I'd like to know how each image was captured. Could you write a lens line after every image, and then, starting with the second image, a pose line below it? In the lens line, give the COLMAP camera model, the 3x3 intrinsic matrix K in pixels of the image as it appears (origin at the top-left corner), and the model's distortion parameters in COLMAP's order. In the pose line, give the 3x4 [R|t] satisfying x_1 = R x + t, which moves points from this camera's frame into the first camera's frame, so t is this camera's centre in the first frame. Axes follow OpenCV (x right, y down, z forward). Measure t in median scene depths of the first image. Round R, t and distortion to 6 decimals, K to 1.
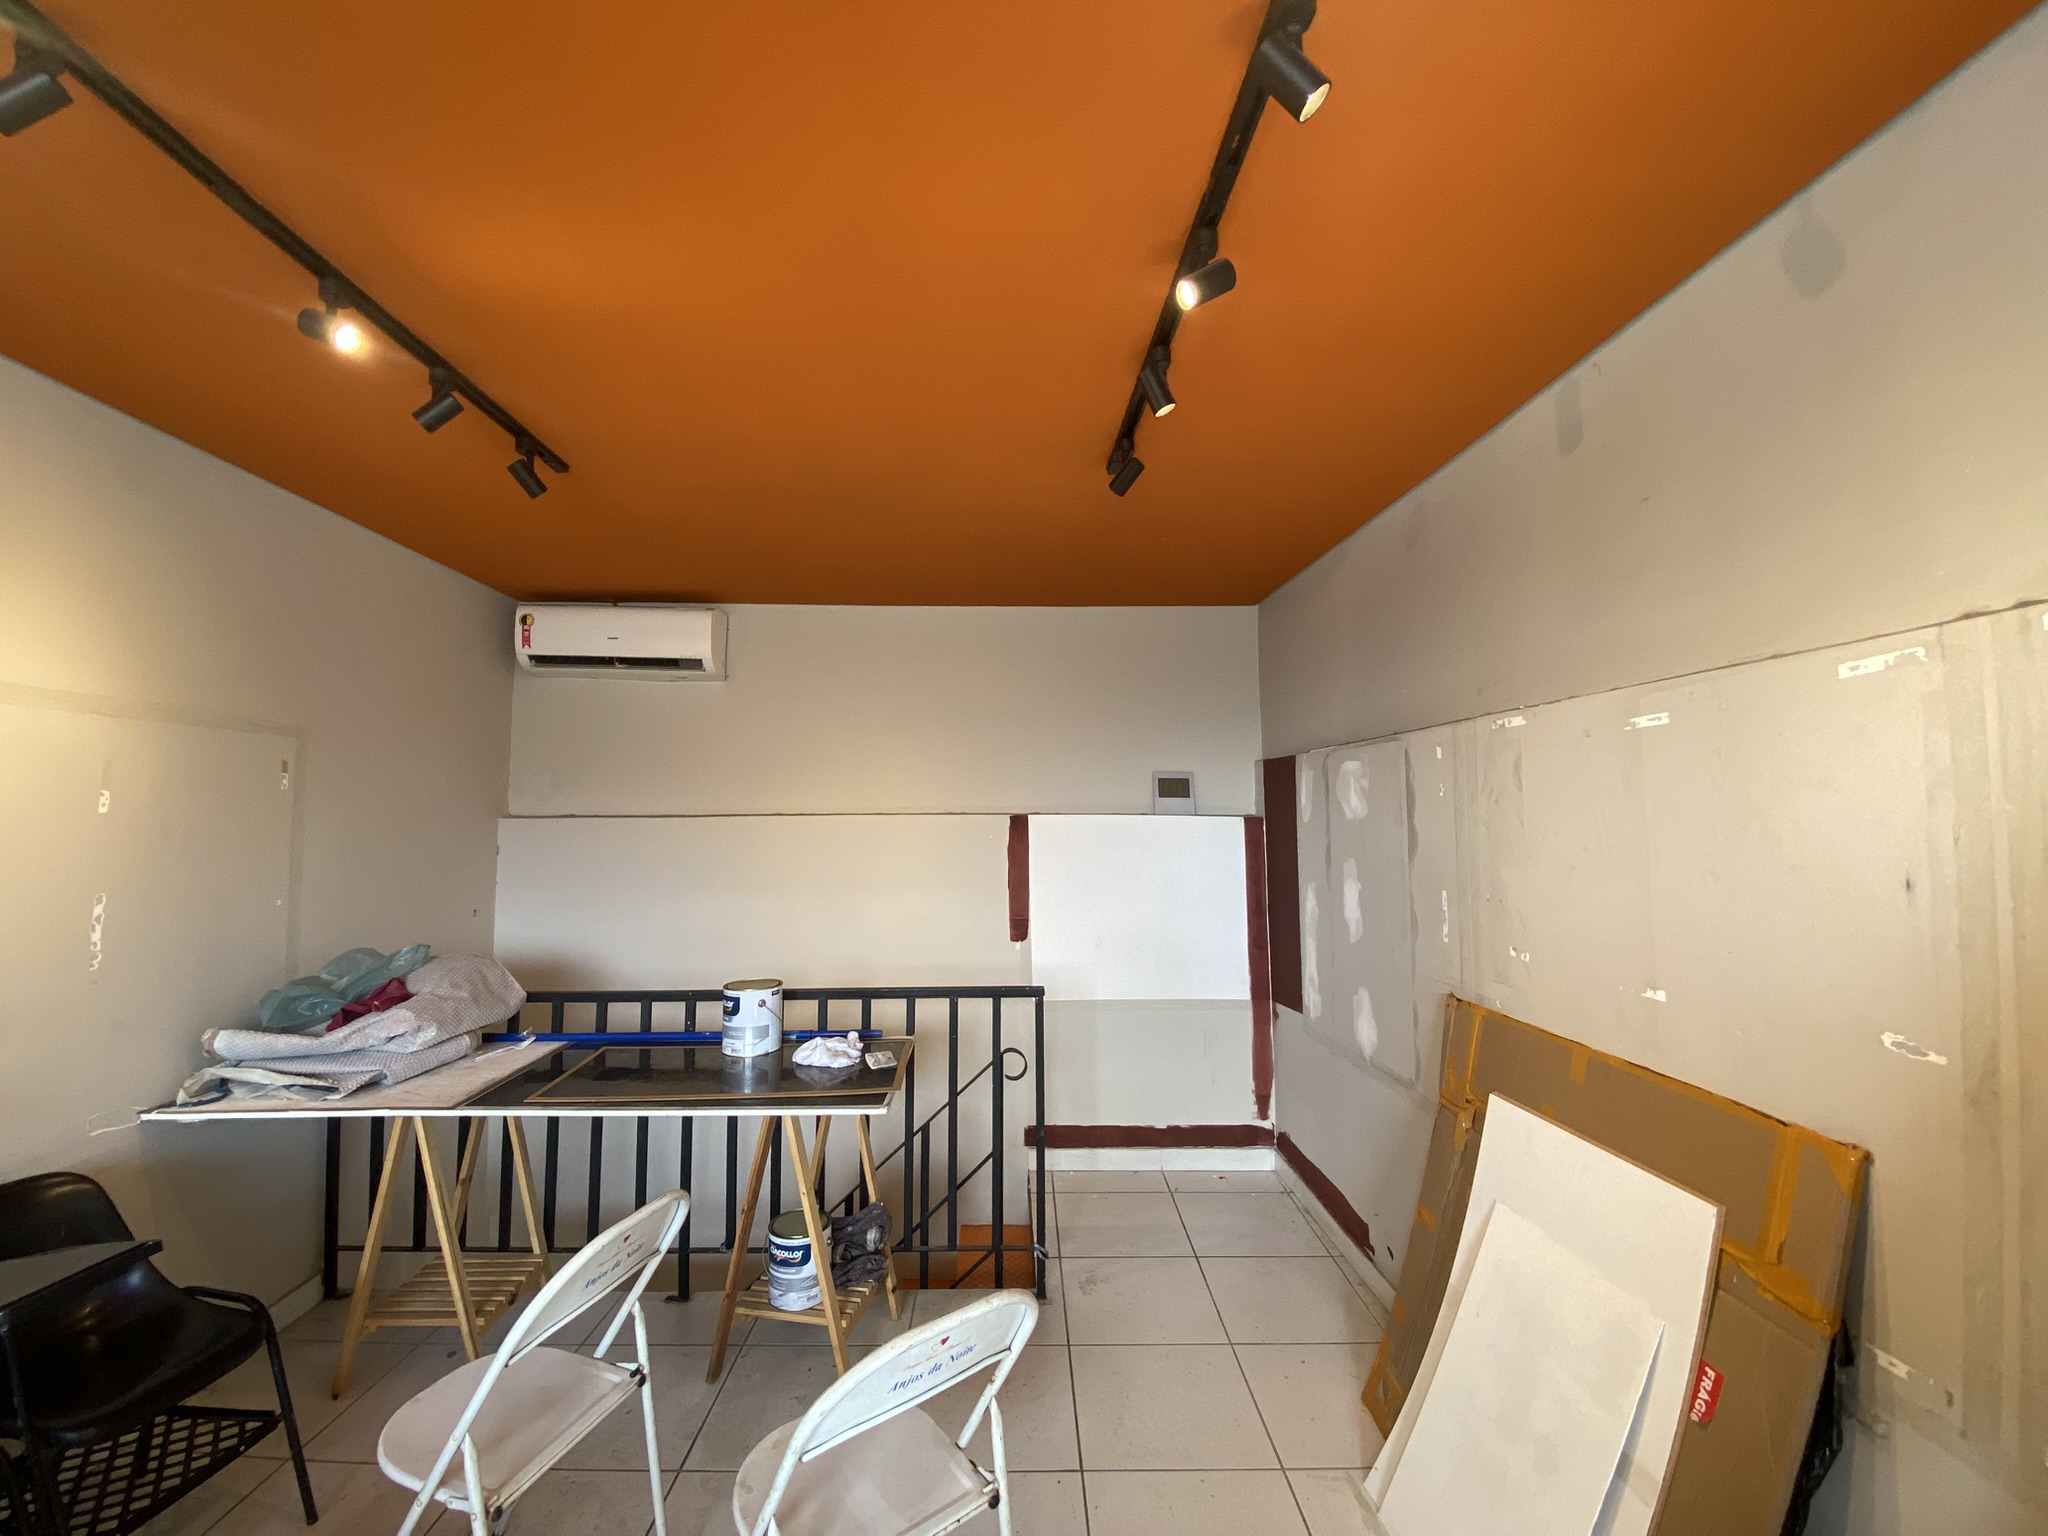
lens RADIAL K [[827.9, 0, 1021.5], [0, 827.9, 769.3], [0, 0, 1]] dist [0.019400, -0.019206]
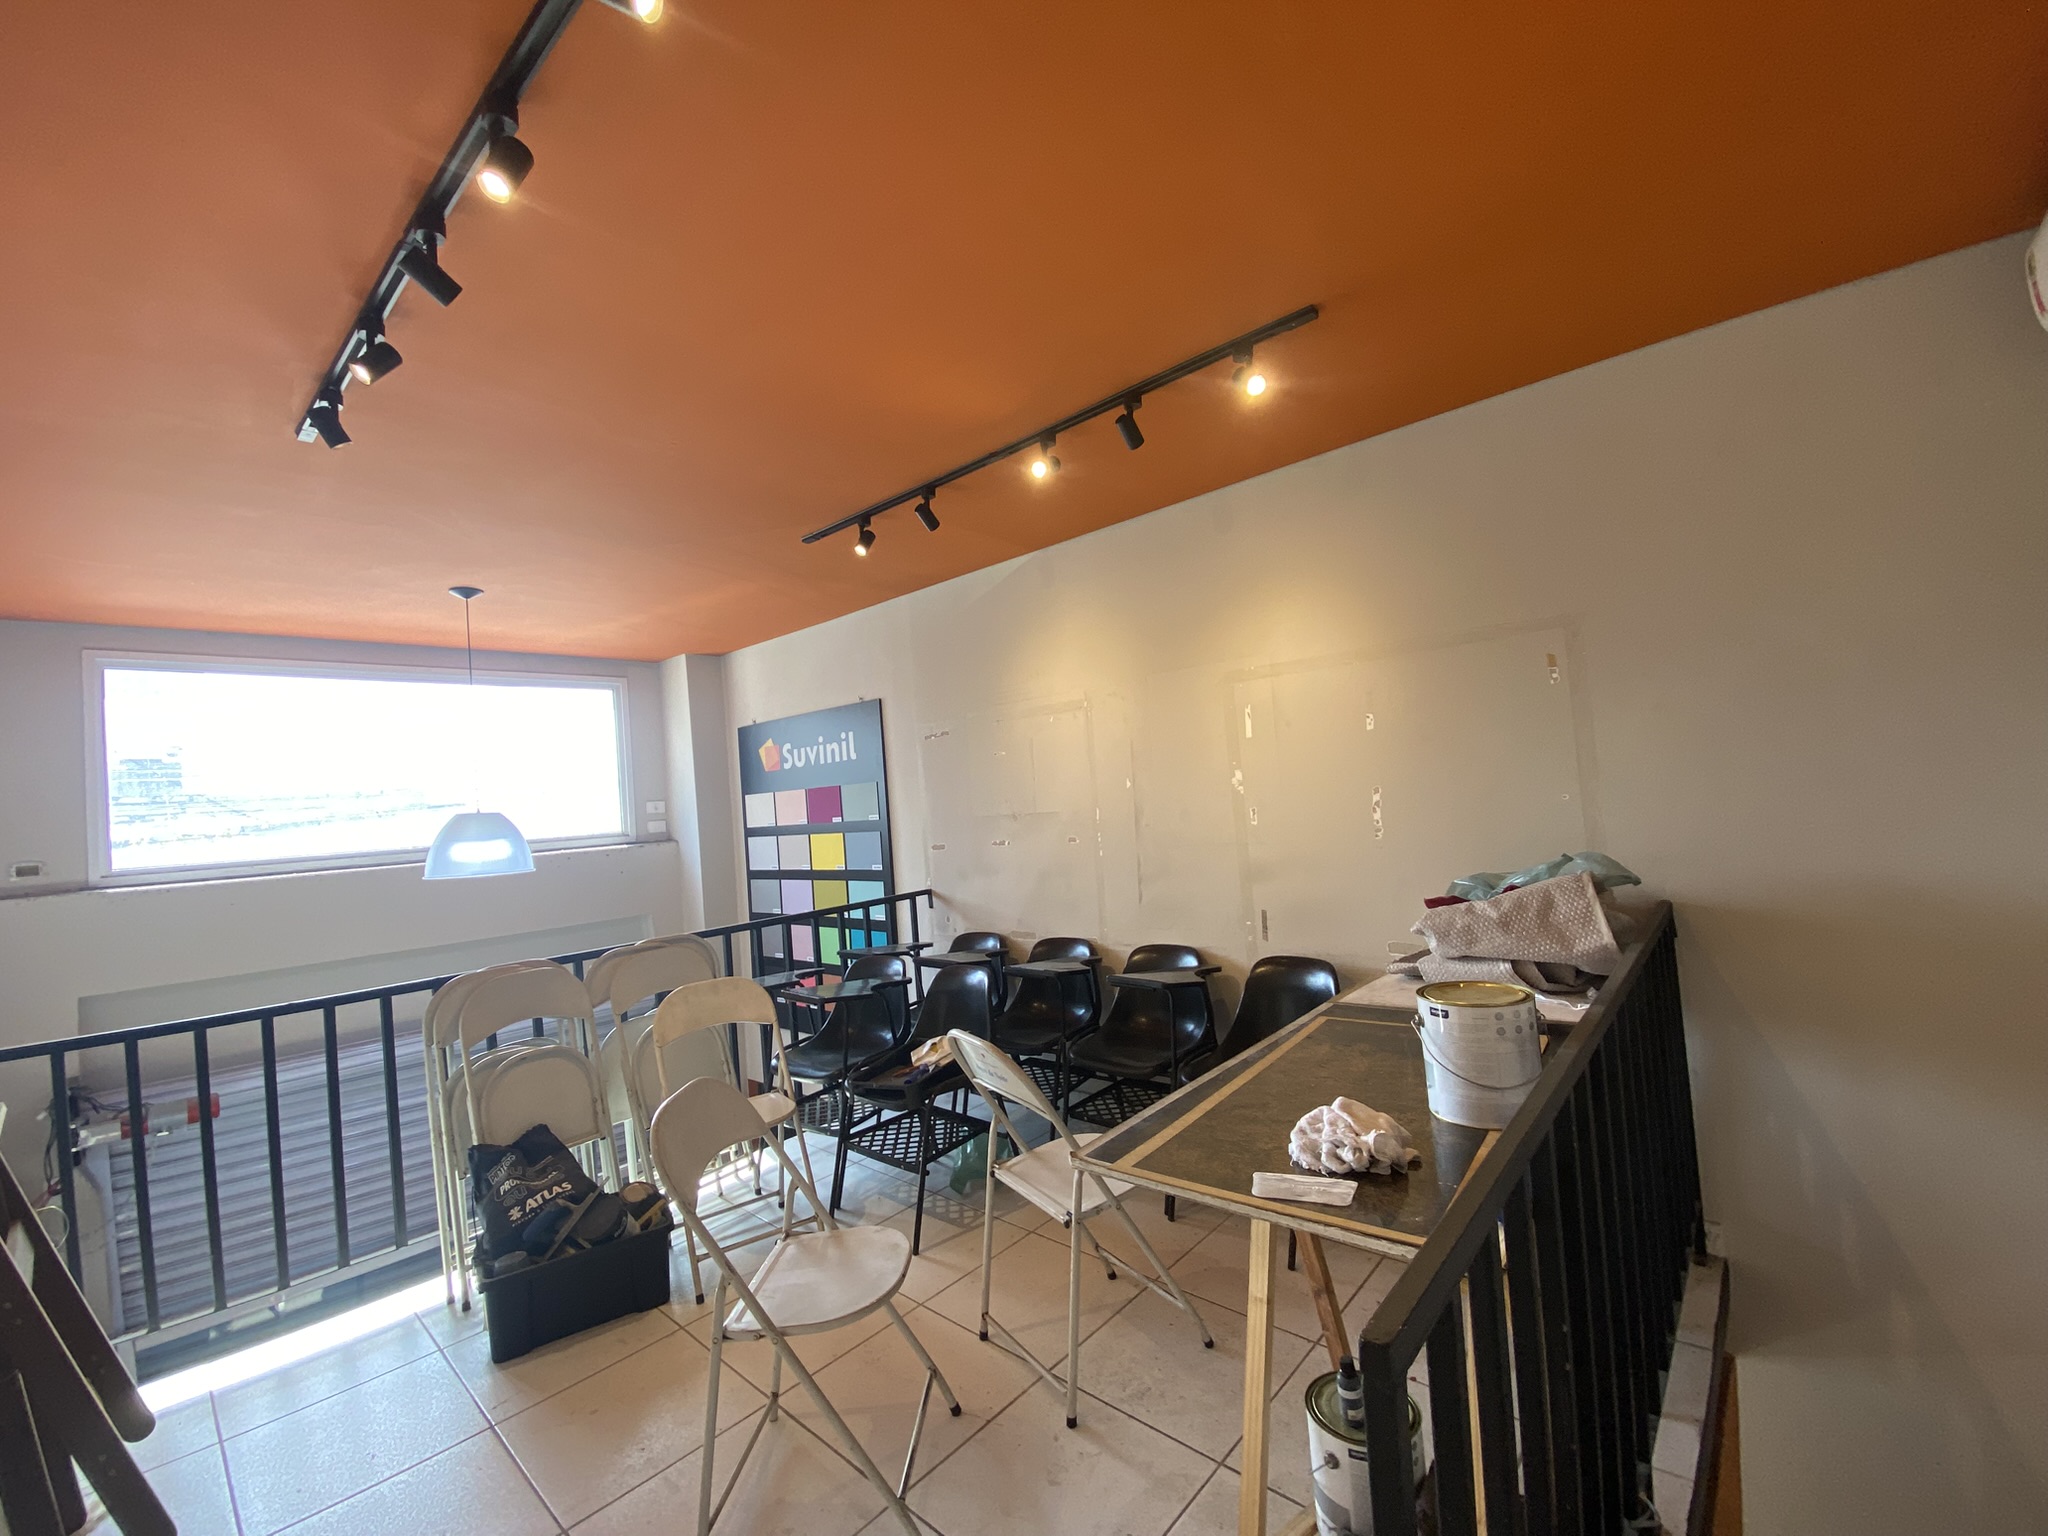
lens RADIAL K [[827.9, 0, 1021.7], [0, 827.9, 775.8], [0, 0, 1]] dist [0.019400, -0.019206]
pose [[-0.680393, 0.031154, -0.732185, 0.346636], [0.125873, 0.989217, -0.074878, 0.162556], [0.721957, -0.143108, -0.676978, 1.522845]]
